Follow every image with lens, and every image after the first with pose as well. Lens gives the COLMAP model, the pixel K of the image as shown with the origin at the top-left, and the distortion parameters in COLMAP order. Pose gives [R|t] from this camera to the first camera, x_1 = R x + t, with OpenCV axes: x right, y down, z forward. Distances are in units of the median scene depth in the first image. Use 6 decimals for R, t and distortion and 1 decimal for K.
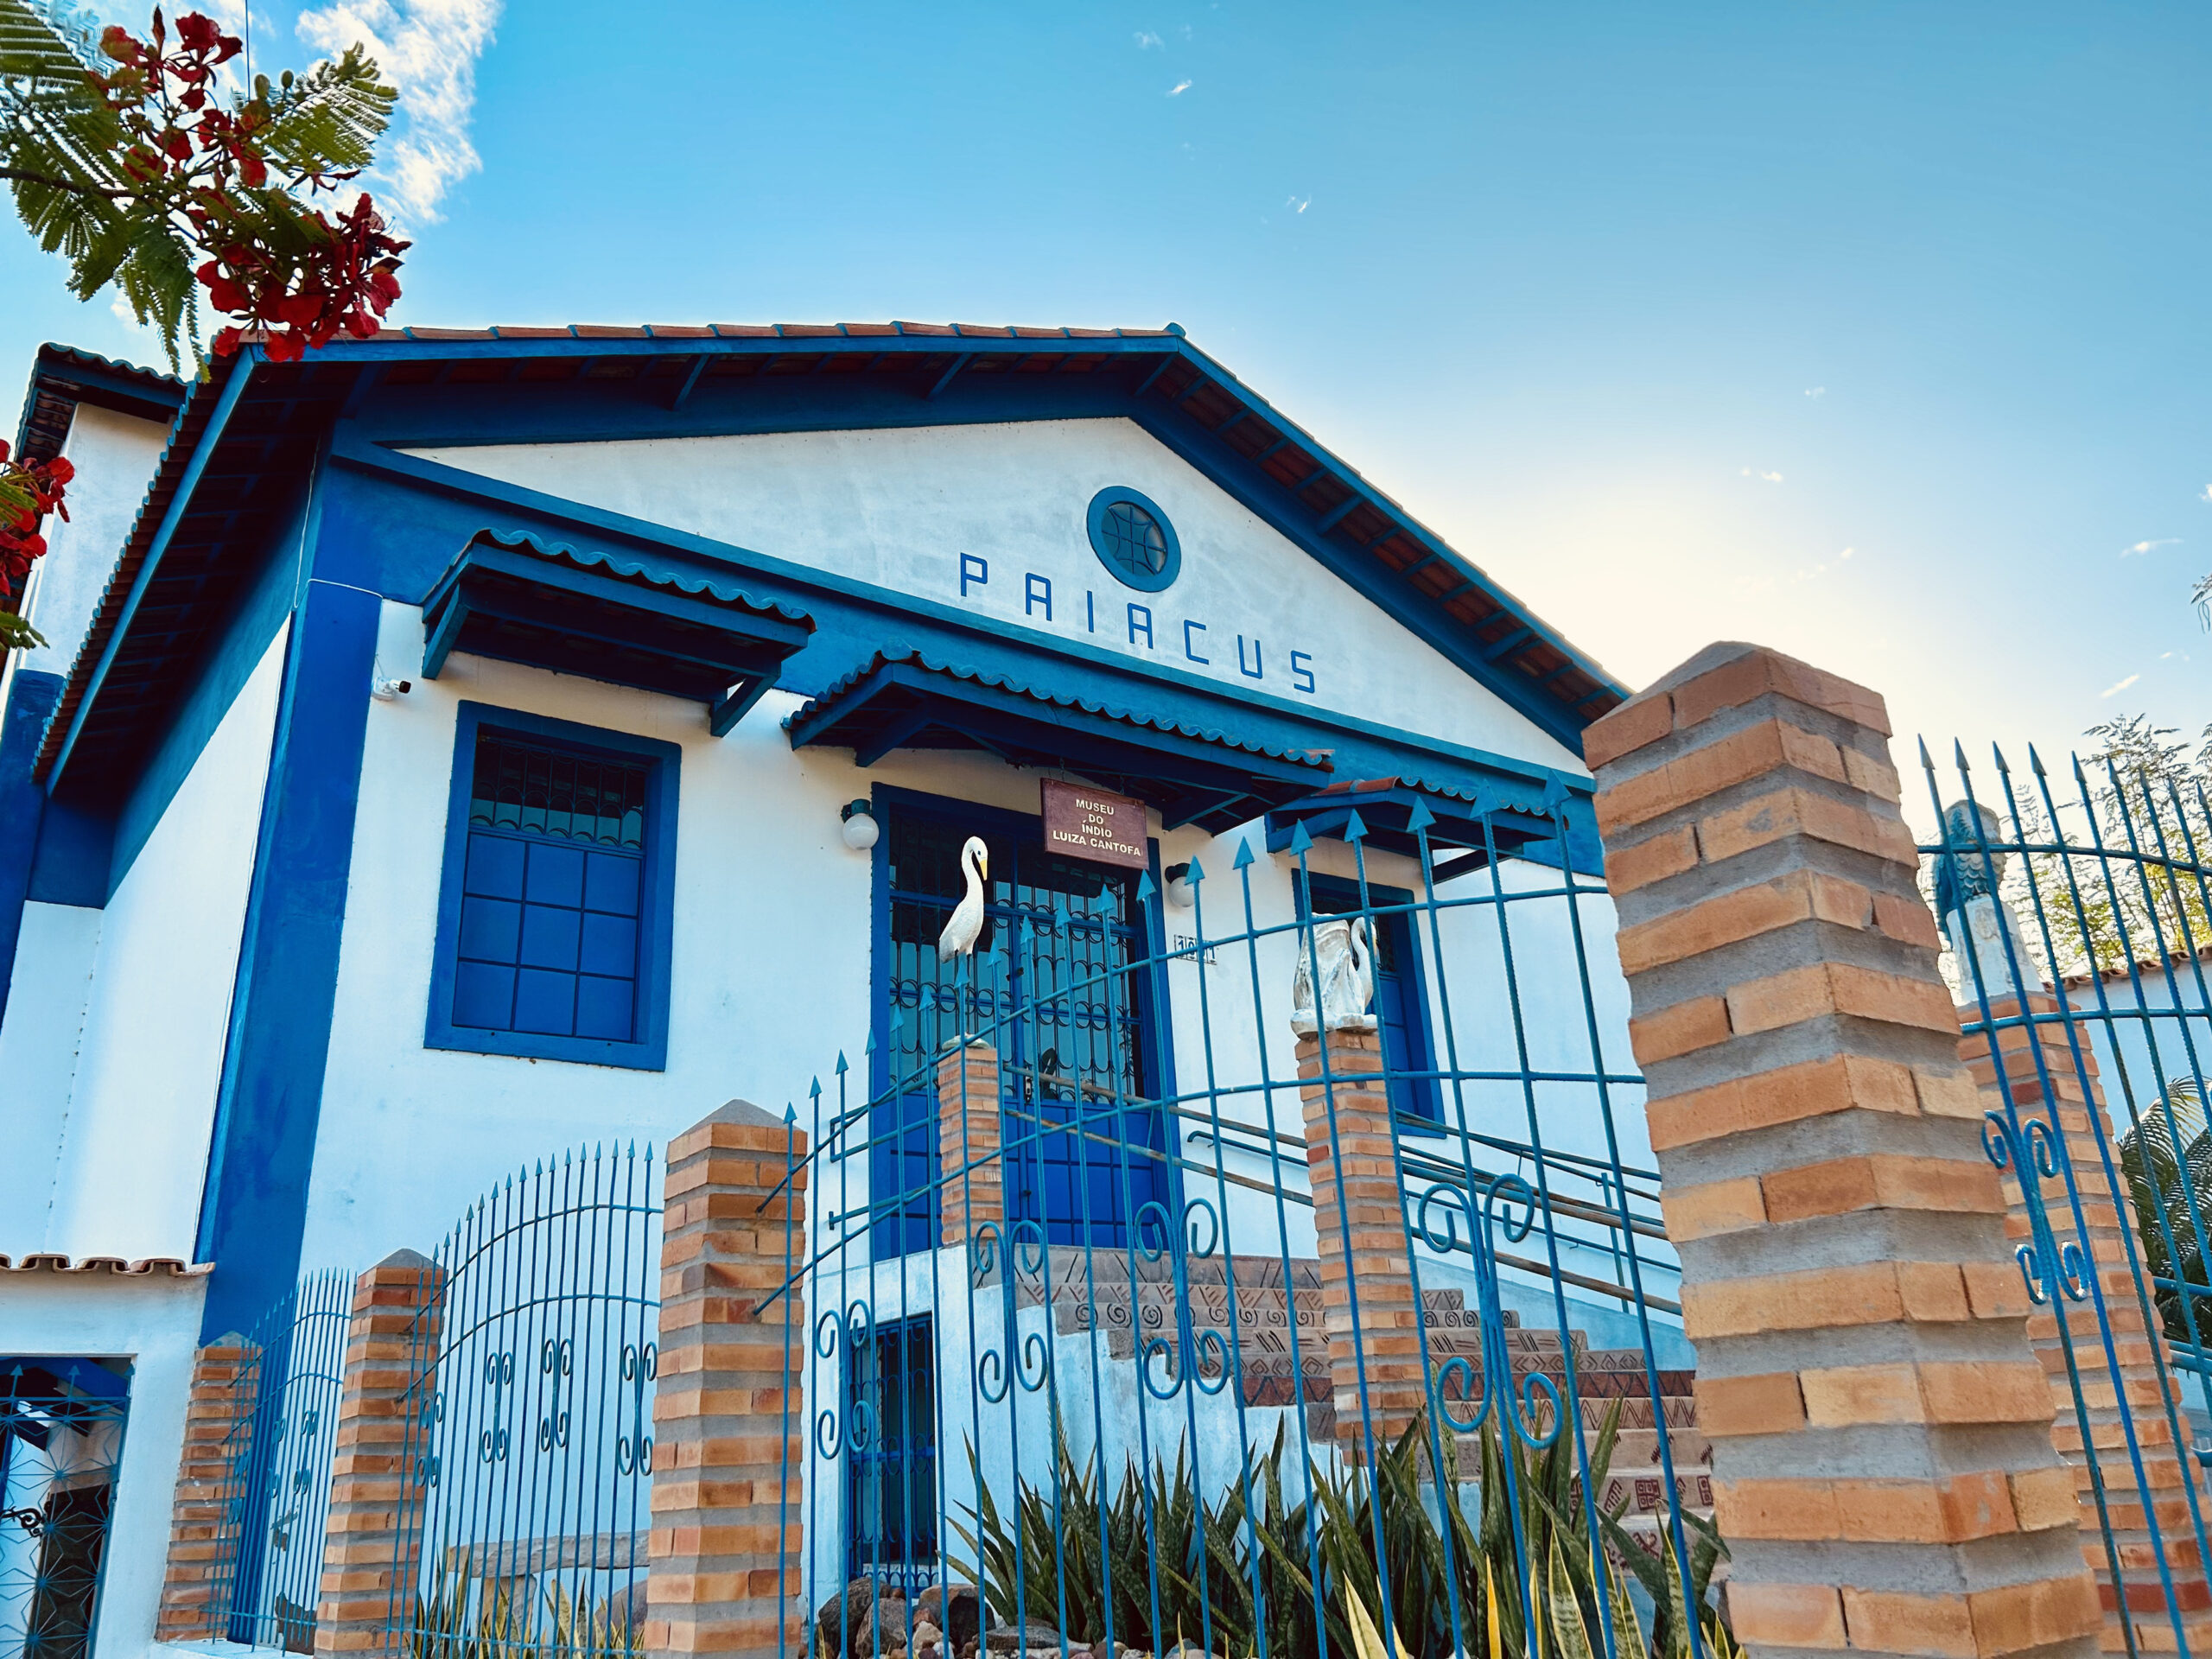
lens RADIAL K [[1676.0, 0, 1106.0], [0, 1676.0, 829.5], [0, 0, 1]] dist [0.122570, -0.000498]
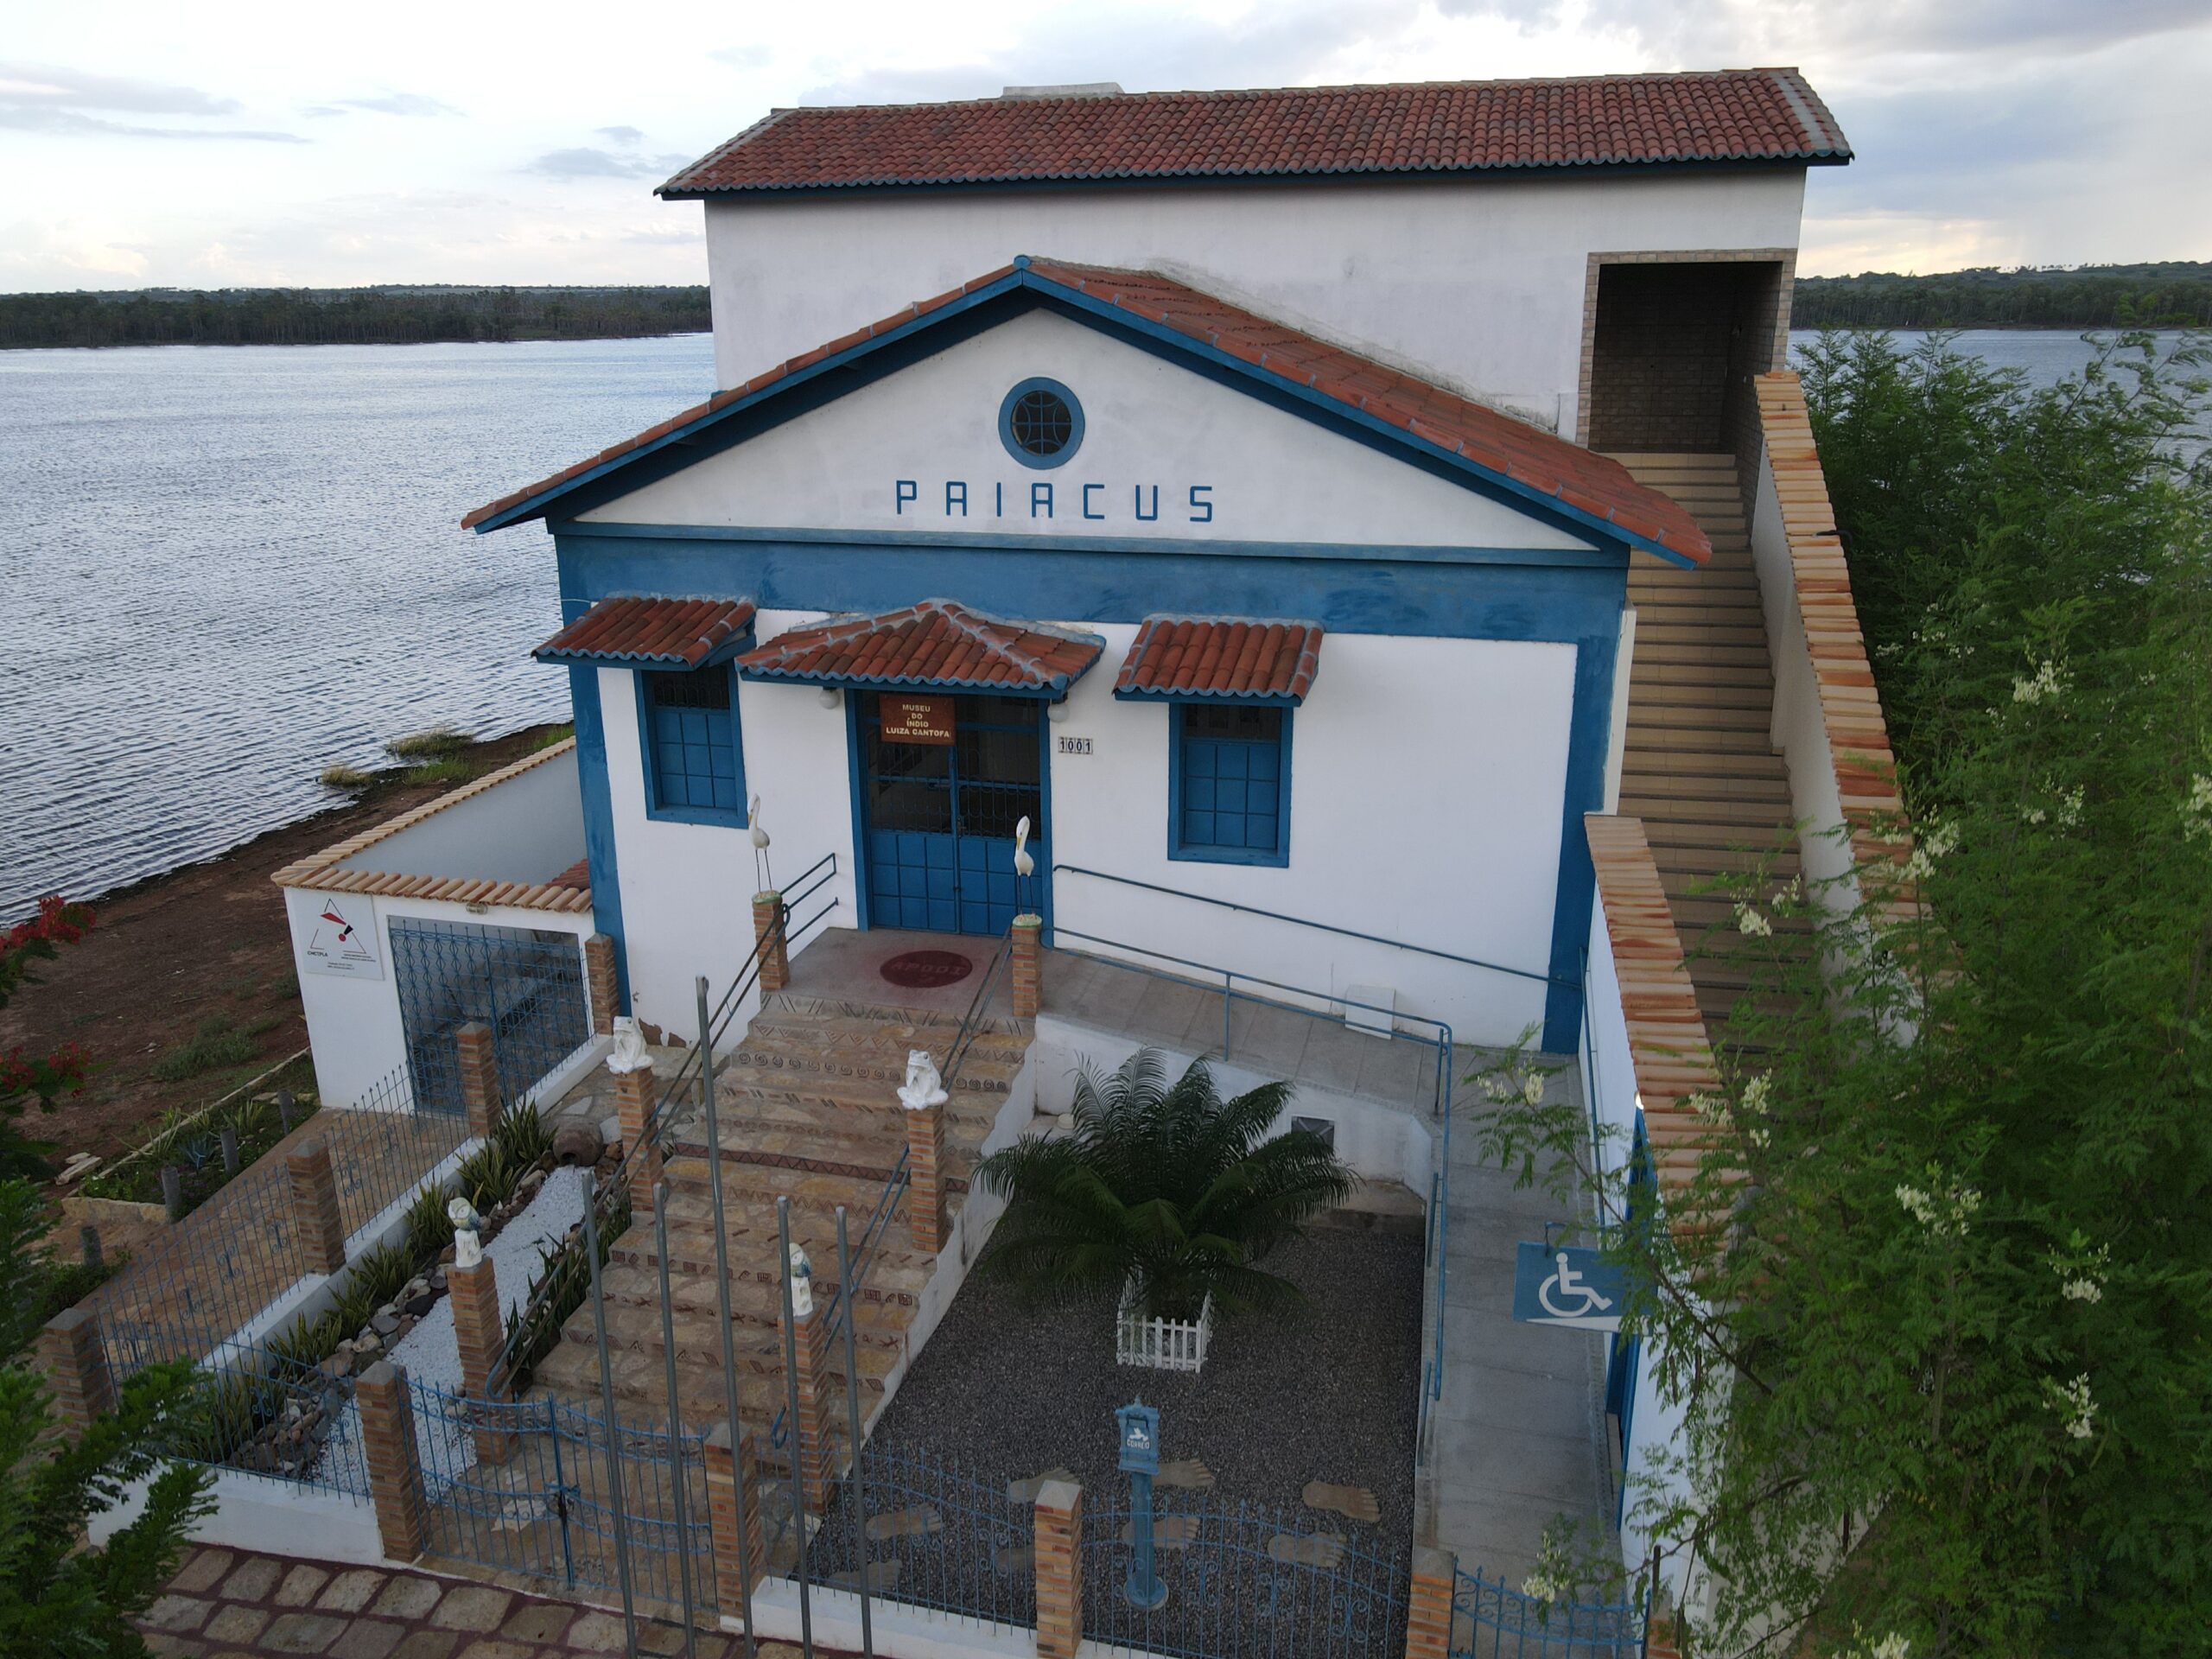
lens RADIAL K [[1633.2, 0, 1106.0], [0, 1633.2, 829.5], [0, 0, 1]] dist [-0.005607, 0.000142]
pose [[0.651507, 0.278634, -0.705621, 1.079272], [0.248952, 0.800082, 0.545794, -0.630126], [0.716632, -0.531255, 0.451893, 0.326742]]
